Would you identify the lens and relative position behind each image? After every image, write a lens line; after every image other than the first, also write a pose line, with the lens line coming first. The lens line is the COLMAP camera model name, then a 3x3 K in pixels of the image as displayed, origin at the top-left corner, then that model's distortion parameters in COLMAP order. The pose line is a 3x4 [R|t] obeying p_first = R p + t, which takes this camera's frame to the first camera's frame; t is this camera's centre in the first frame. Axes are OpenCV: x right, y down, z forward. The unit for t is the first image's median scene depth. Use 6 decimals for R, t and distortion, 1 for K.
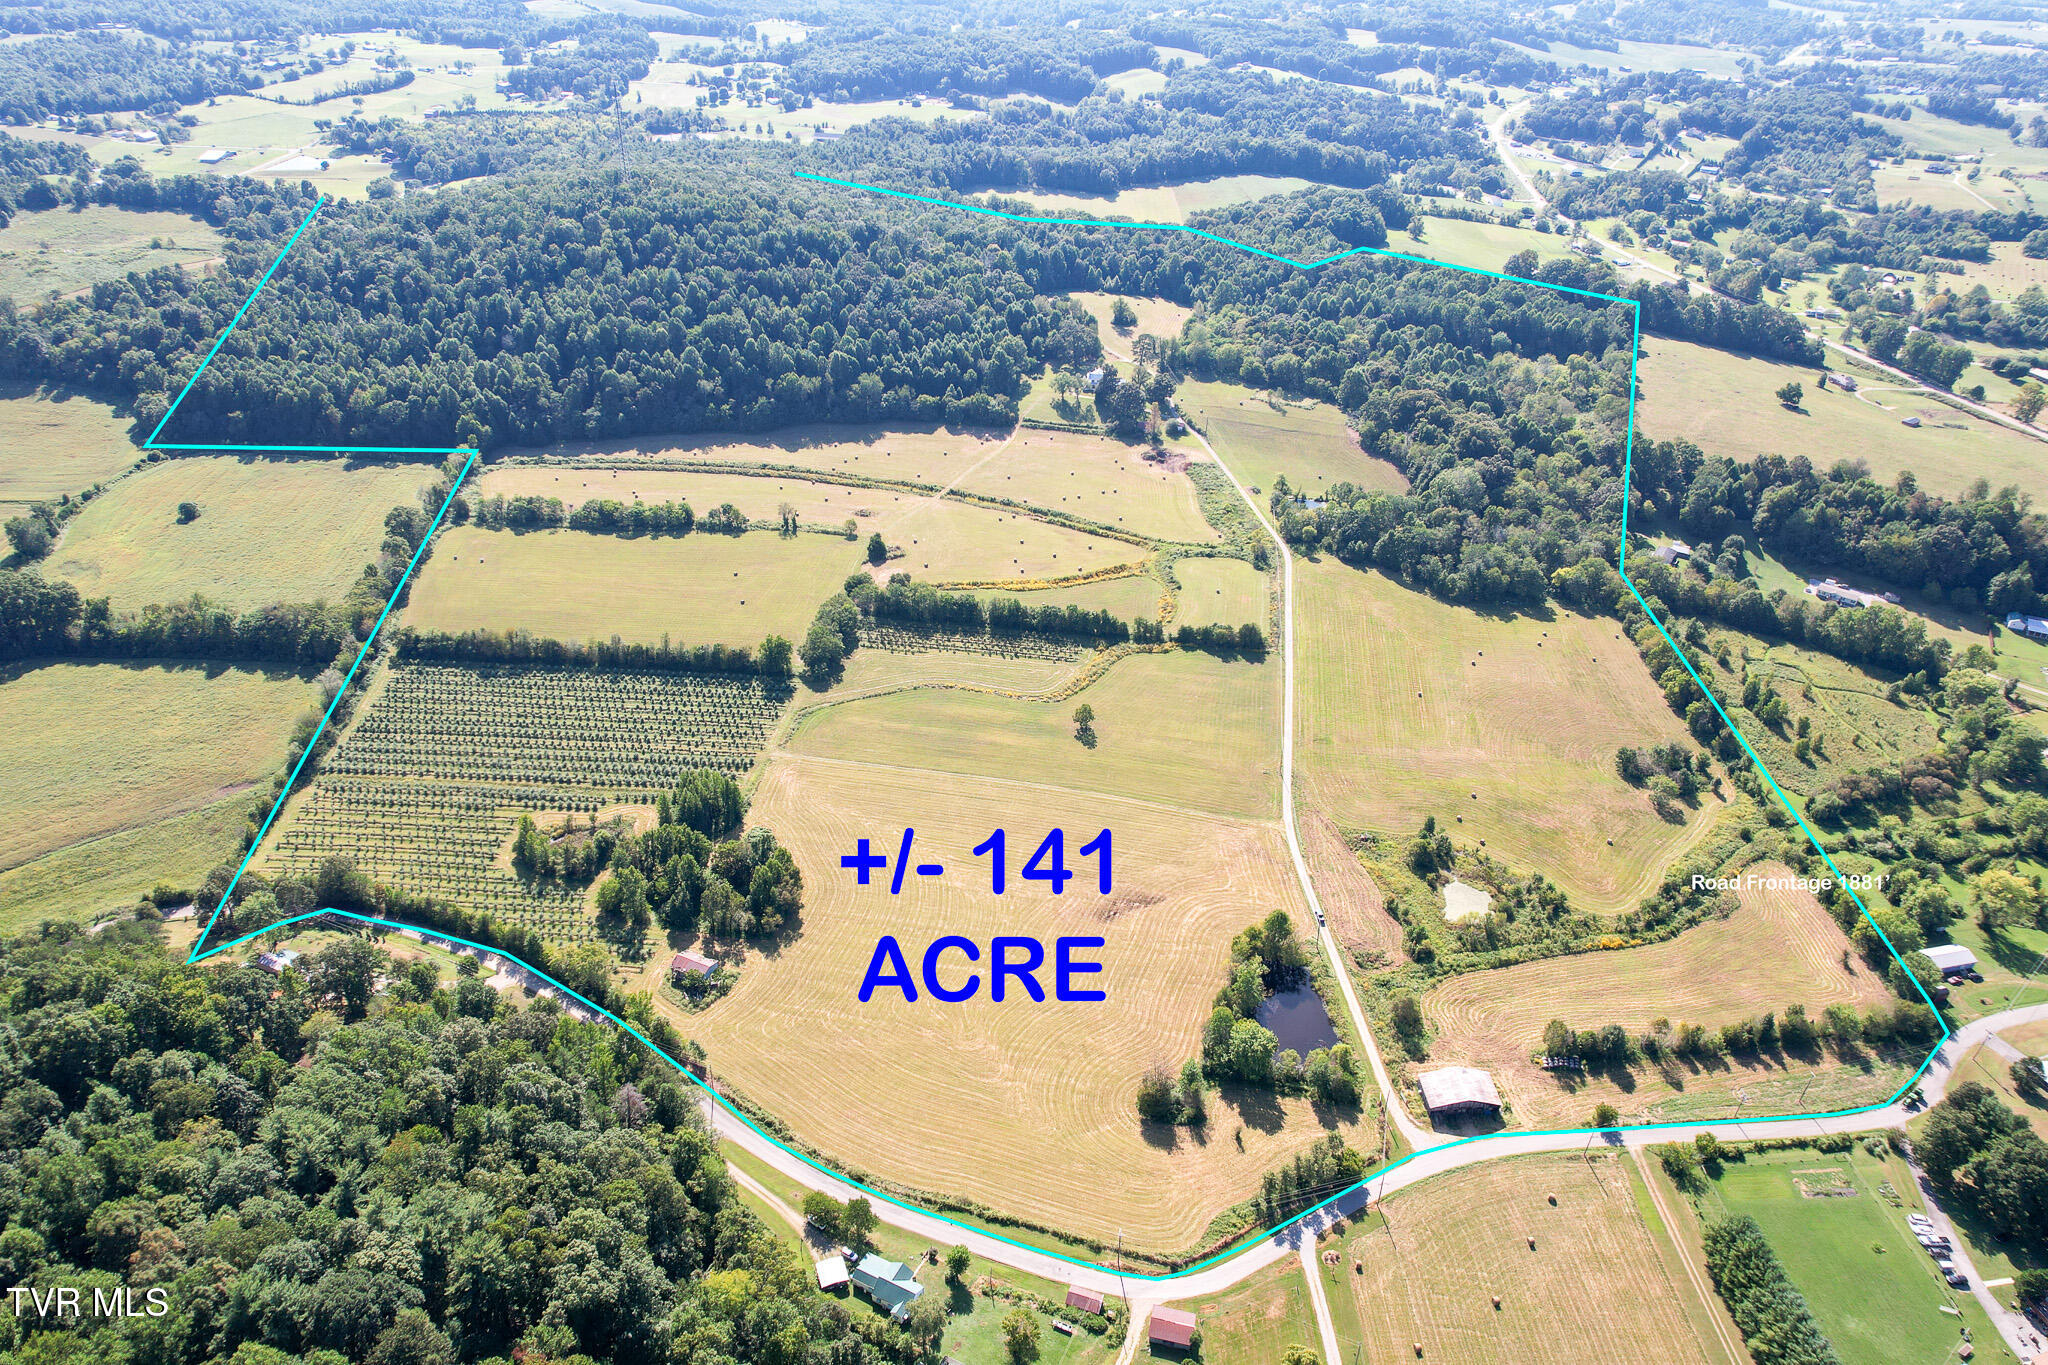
lens RADIAL K [[1293.4, 0, 1032.2], [0, 1293.4, 680.7], [0, 0, 1]] dist [-0.073403, 0.057438]
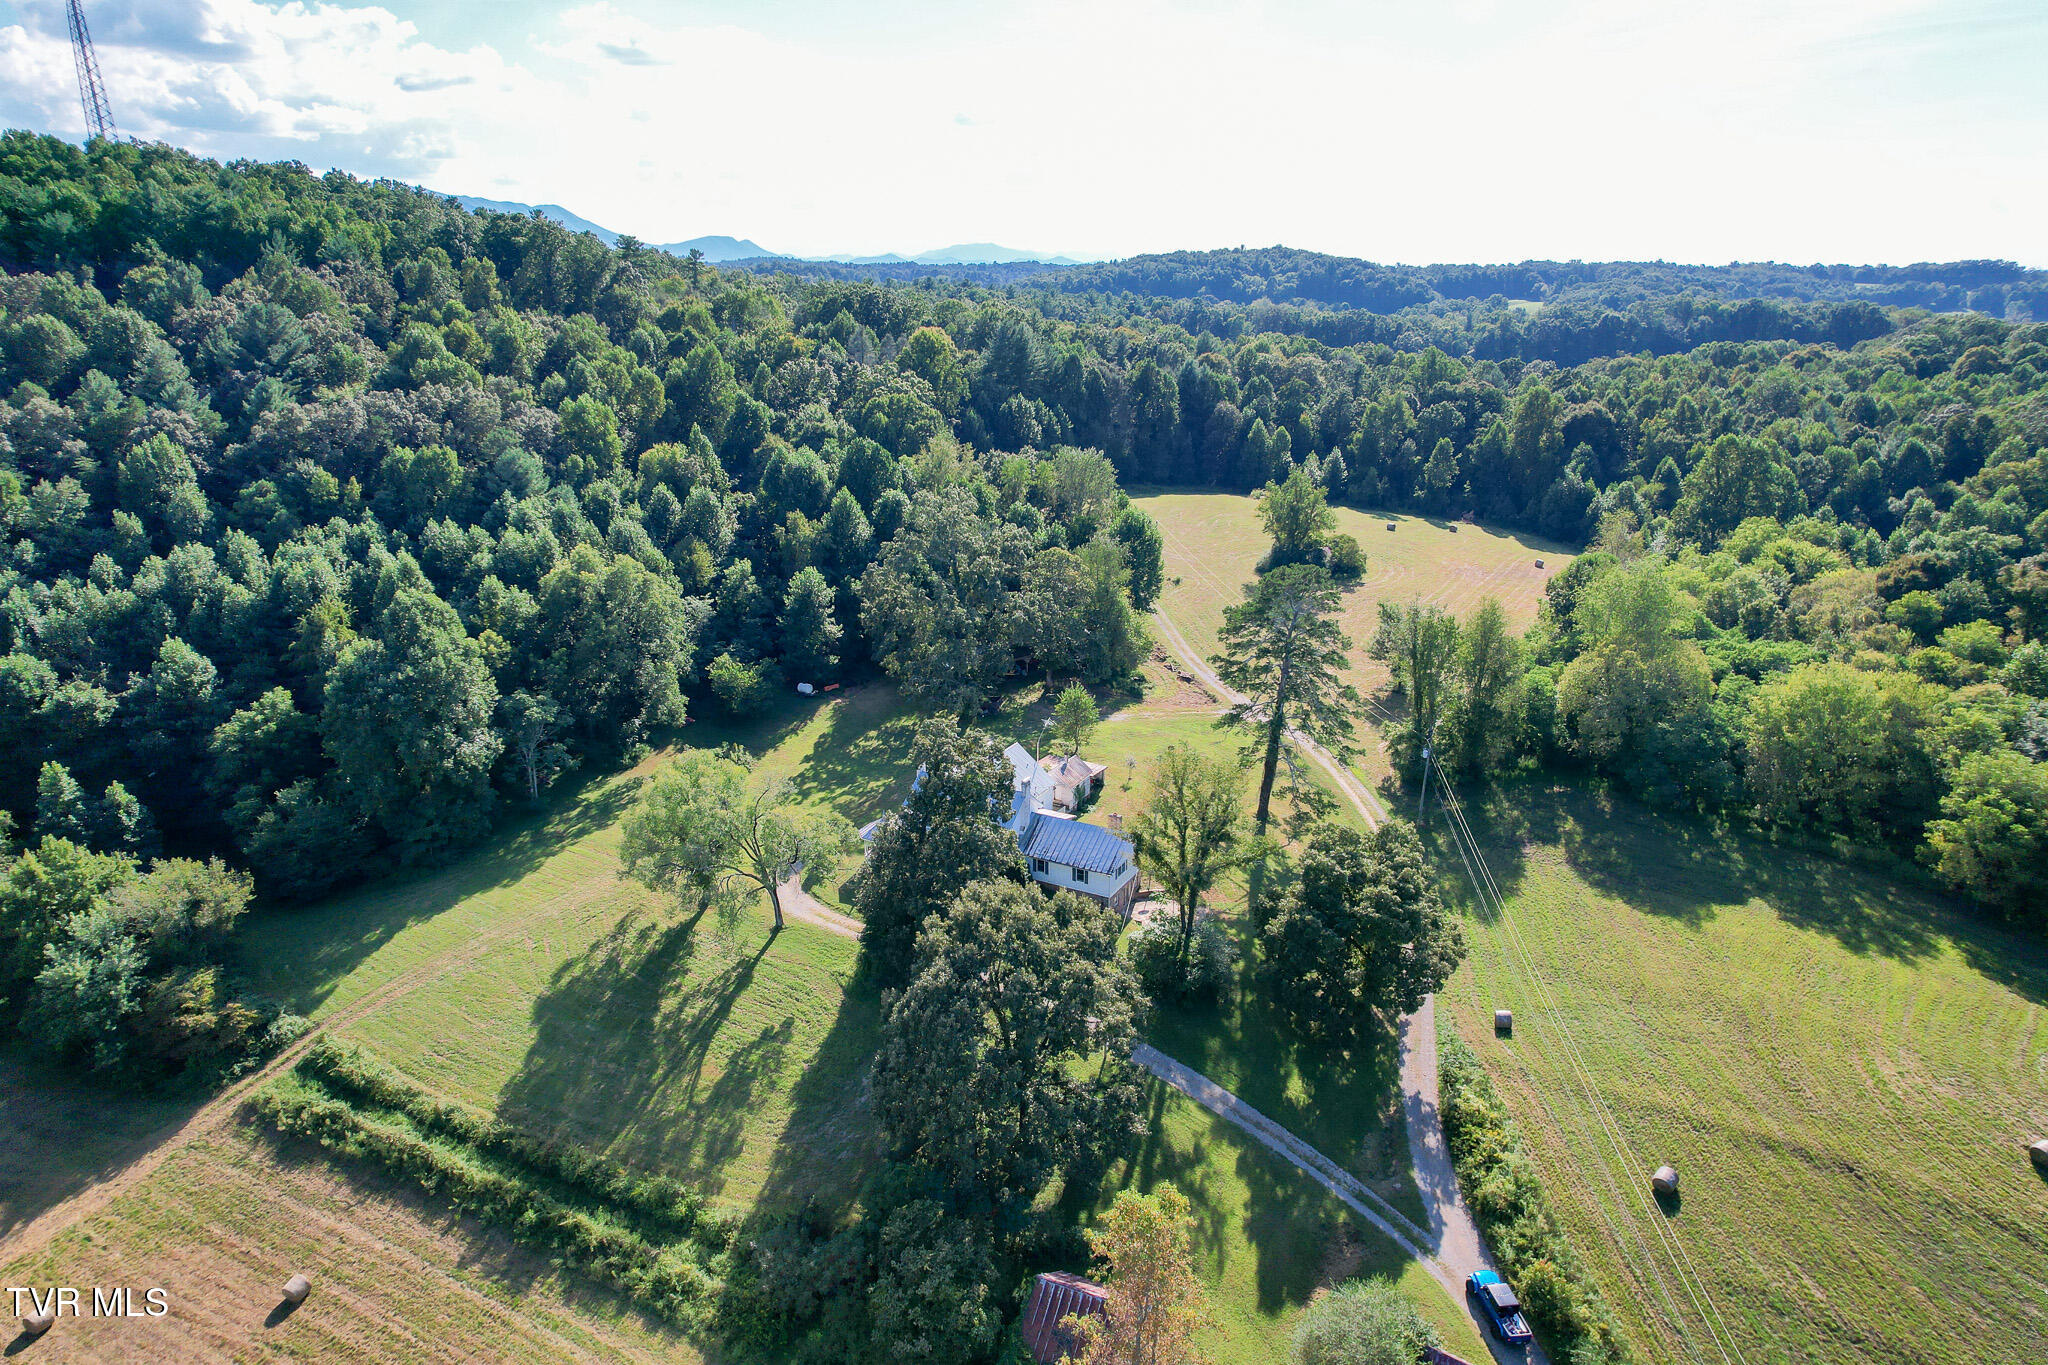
lens RADIAL K [[1293.4, 0, 1032.2], [0, 1293.4, 680.7], [0, 0, 1]] dist [-0.073403, 0.057438]
pose [[0.958728, 0.068586, -0.275928, 0.090683], [-0.137207, 0.961596, -0.237714, -0.189249], [0.249027, 0.265762, 0.931319, 0.752597]]
